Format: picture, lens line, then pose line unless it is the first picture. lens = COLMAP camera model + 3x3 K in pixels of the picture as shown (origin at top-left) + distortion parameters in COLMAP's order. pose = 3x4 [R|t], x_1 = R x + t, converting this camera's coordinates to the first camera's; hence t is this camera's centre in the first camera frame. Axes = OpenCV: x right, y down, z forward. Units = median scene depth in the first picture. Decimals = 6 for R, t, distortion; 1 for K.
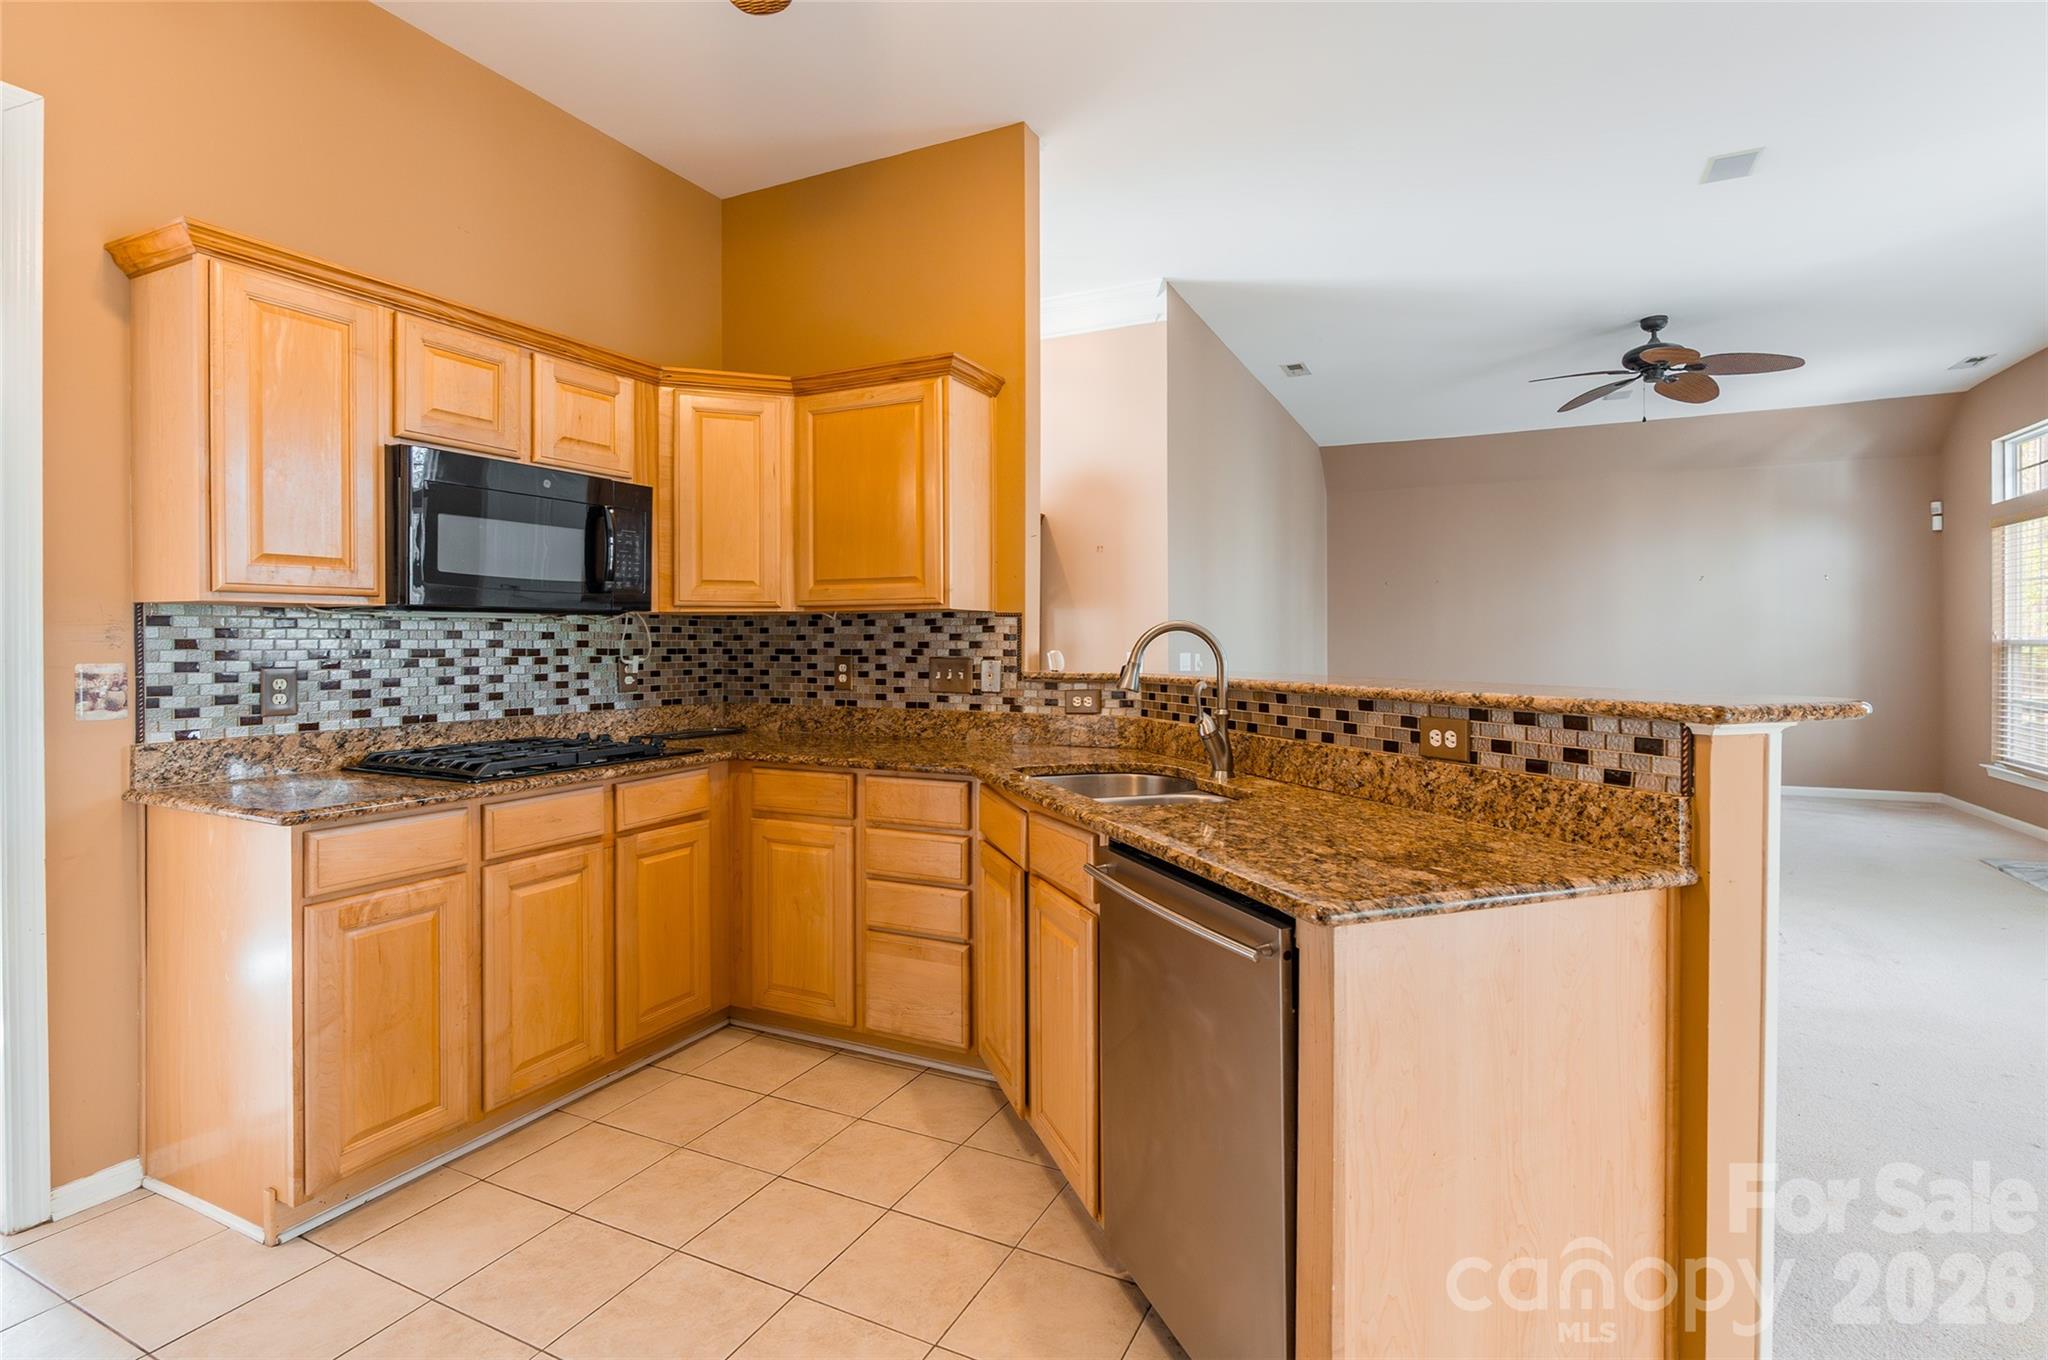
lens RADIAL K [[948.0, 0, 1010.4], [0, 948.0, 658.6], [0, 0, 1]] dist [-0.016929, 0.003865]
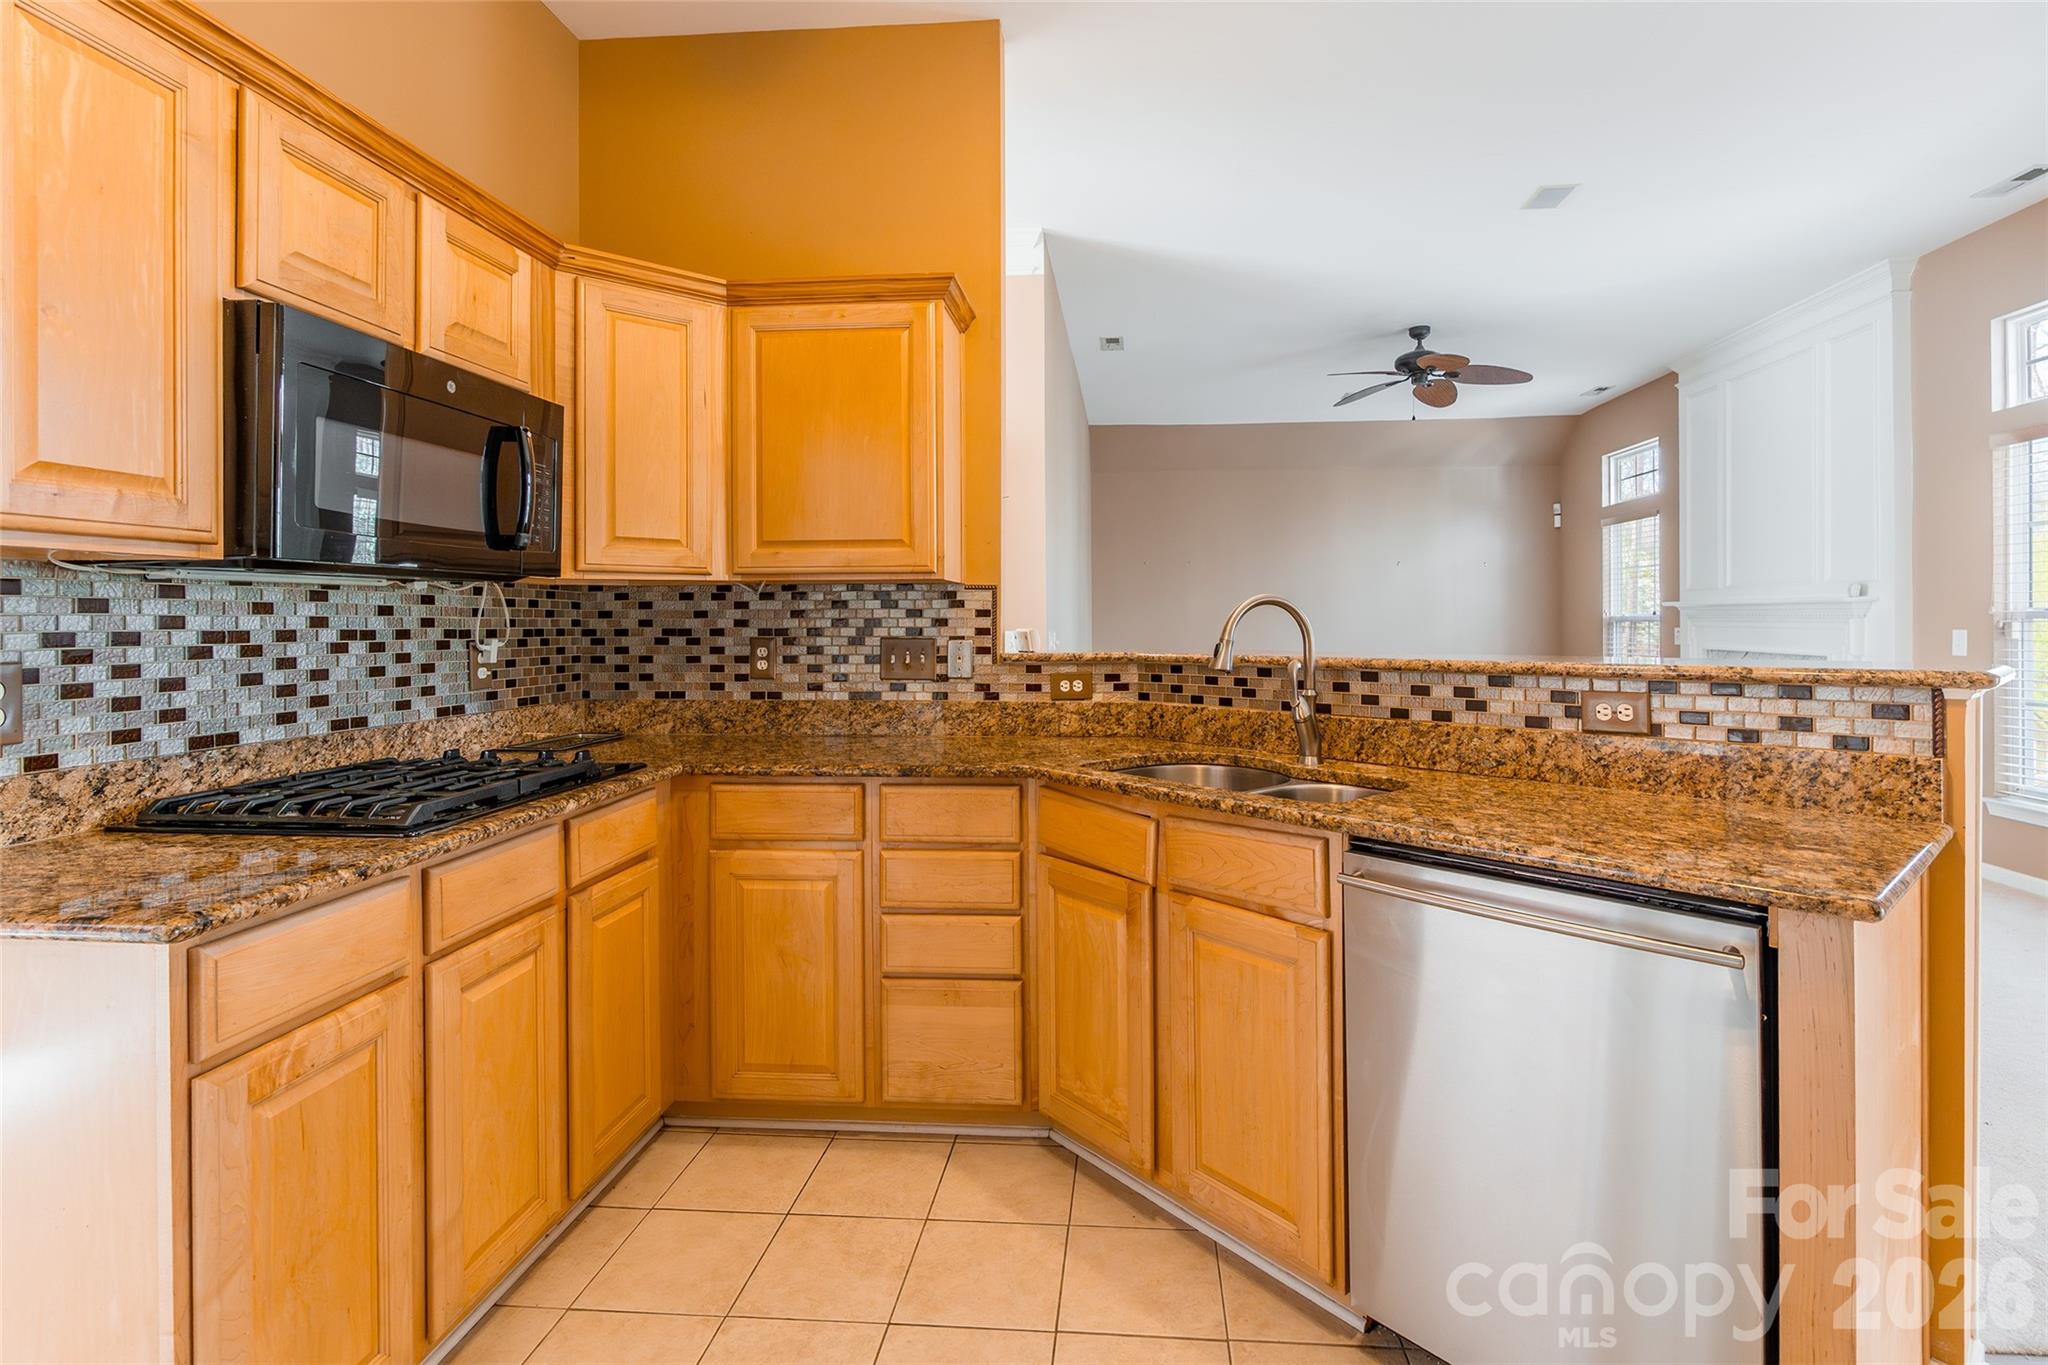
lens RADIAL K [[986.1, 0, 1060.0], [0, 986.1, 633.1], [0, 0, 1]] dist [-0.011748, -0.001062]
pose [[0.932084, -0.007454, 0.362164, -0.308198], [0.009786, 0.999942, -0.004604, 0.000313], [-0.362109, 0.007836, 0.932103, 0.165577]]
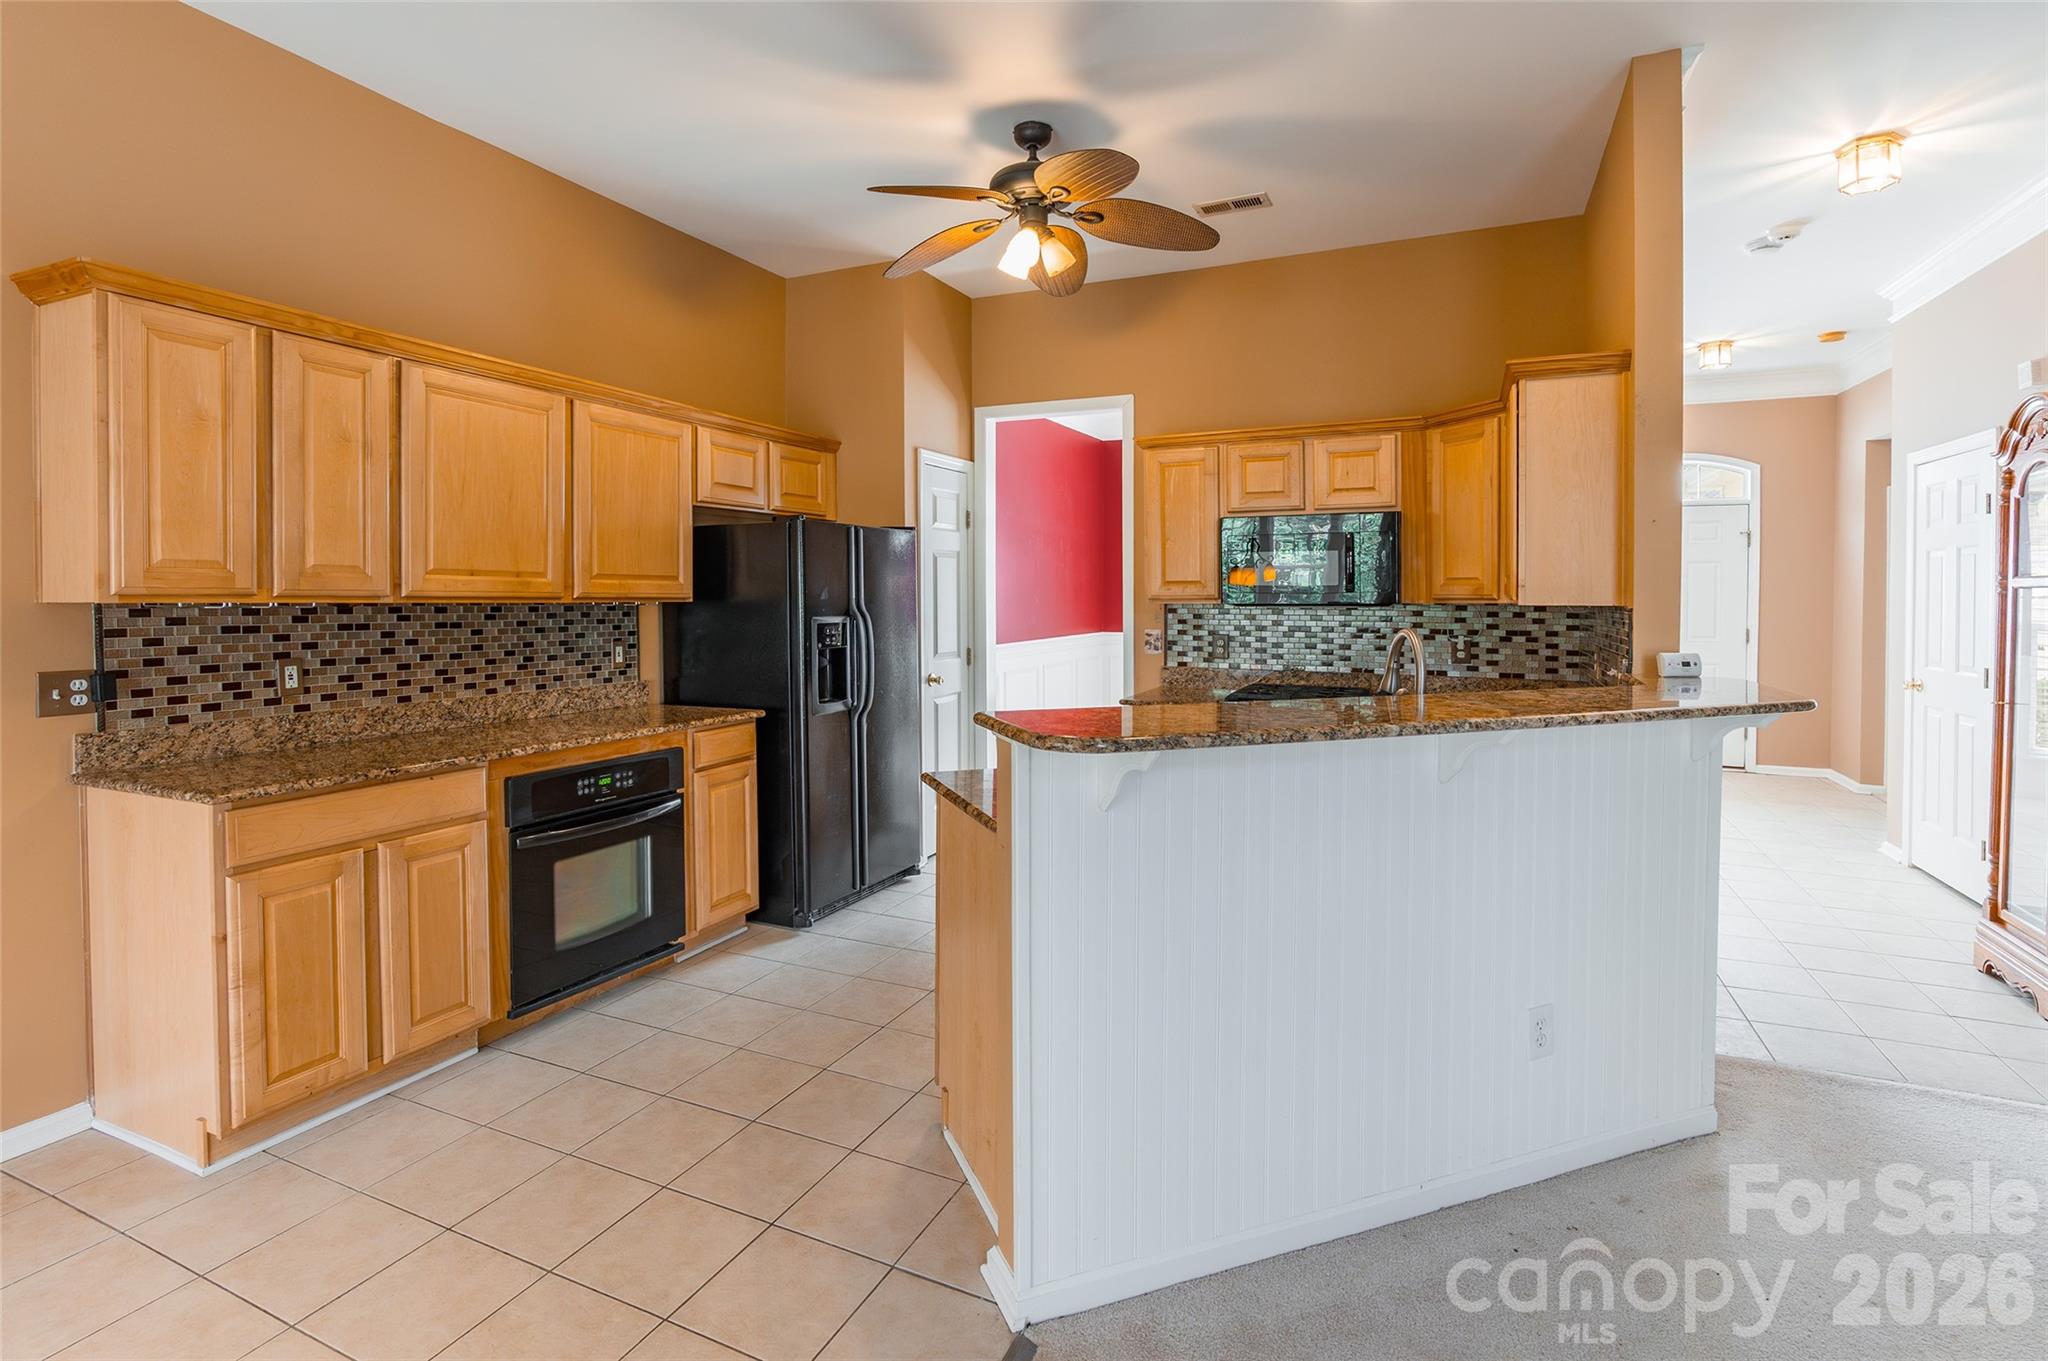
lens RADIAL K [[948.0, 0, 1013.5], [0, 948.0, 601.5], [0, 0, 1]] dist [-0.016929, 0.003865]
pose [[0.037612, 0.004761, -0.999281, 0.961366], [-0.012255, 0.999916, 0.004302, -0.050058], [0.999217, 0.012085, 0.037667, 0.400219]]
